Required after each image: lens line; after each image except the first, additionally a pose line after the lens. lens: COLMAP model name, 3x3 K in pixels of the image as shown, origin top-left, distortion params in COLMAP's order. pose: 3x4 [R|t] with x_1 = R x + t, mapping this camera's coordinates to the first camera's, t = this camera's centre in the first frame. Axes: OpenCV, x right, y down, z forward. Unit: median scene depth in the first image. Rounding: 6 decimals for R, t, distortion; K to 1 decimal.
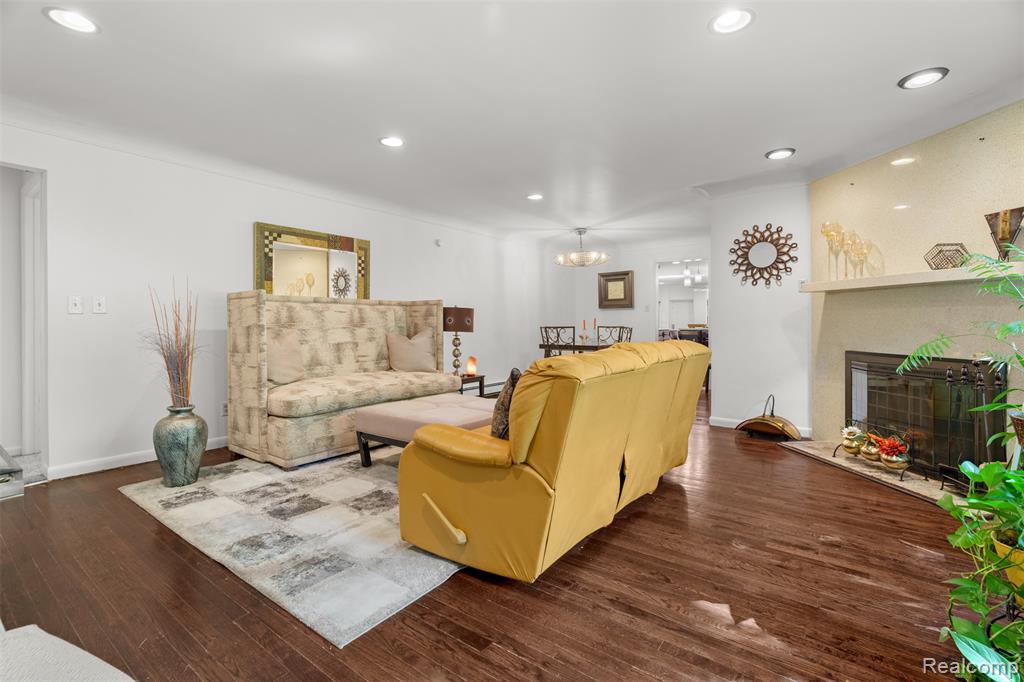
lens RADIAL K [[464.8, 0, 519.8], [0, 464.8, 319.3], [0, 0, 1]] dist [-0.000081, 0.000007]
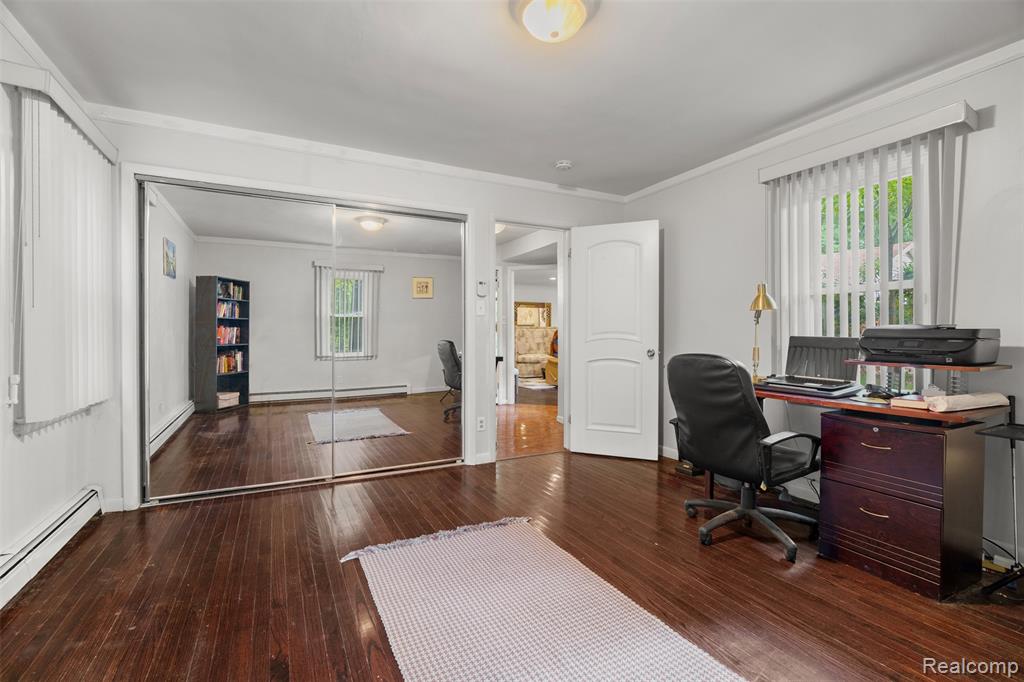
lens RADIAL K [[464.8, 0, 511.8], [0, 464.8, 337.3], [0, 0, 1]] dist [-0.000081, 0.000007]
pose [[0.892903, 0.002668, -0.450241, 0.722979], [-0.002152, 0.999996, 0.001658, 0.013298], [0.450244, -0.000512, 0.892905, -1.562701]]
